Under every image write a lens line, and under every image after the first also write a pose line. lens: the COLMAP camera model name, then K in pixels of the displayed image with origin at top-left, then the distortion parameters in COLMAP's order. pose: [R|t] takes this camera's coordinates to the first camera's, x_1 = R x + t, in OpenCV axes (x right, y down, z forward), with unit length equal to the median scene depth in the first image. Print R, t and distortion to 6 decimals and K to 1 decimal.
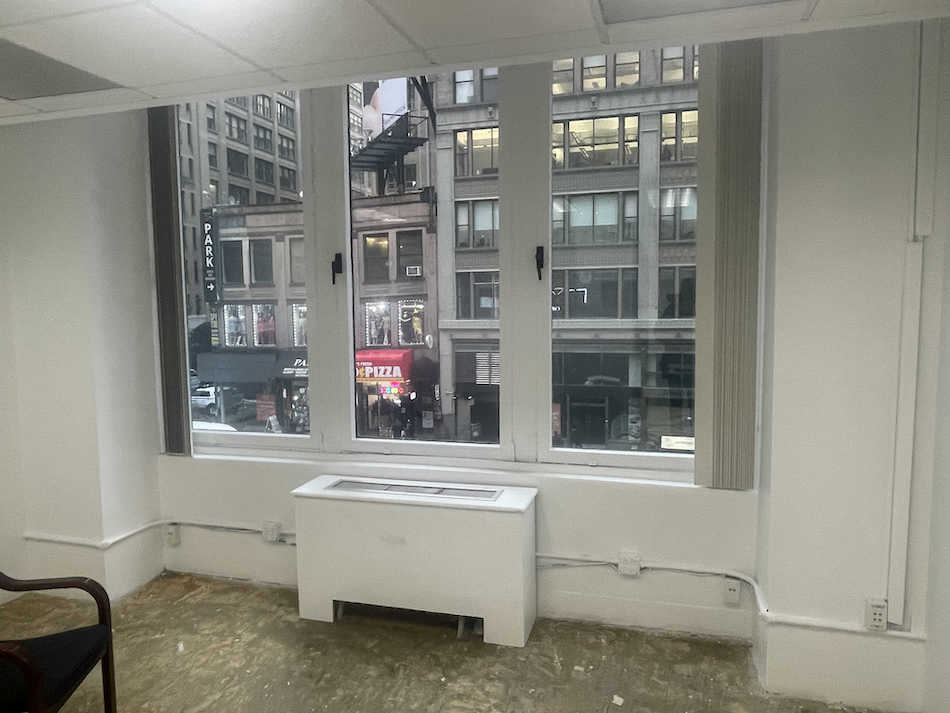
lens RADIAL K [[661.1, 0, 475.0], [0, 661.1, 356.5], [0, 0, 1]] dist [-0.003488, -0.000450]
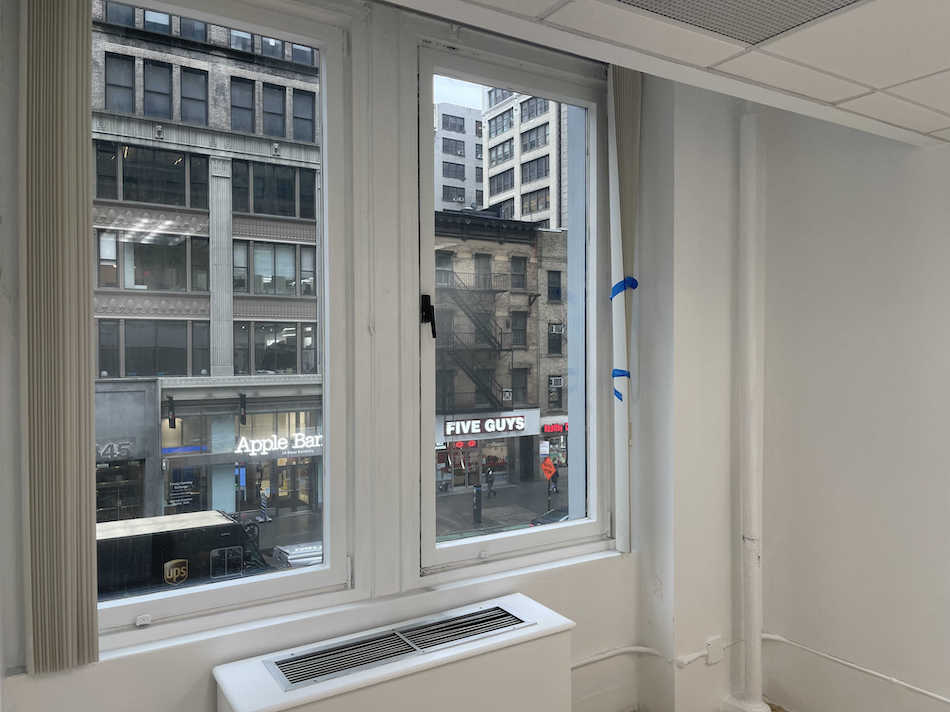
lens RADIAL K [[719.8, 0, 475.0], [0, 719.8, 356.0], [0, 0, 1]] dist [0.010217, 0.003412]
pose [[0.662290, 0.007074, 0.749214, -0.309130], [0.059502, 0.996301, -0.062005, -0.002804], [-0.746881, 0.085646, 0.659419, 0.090668]]
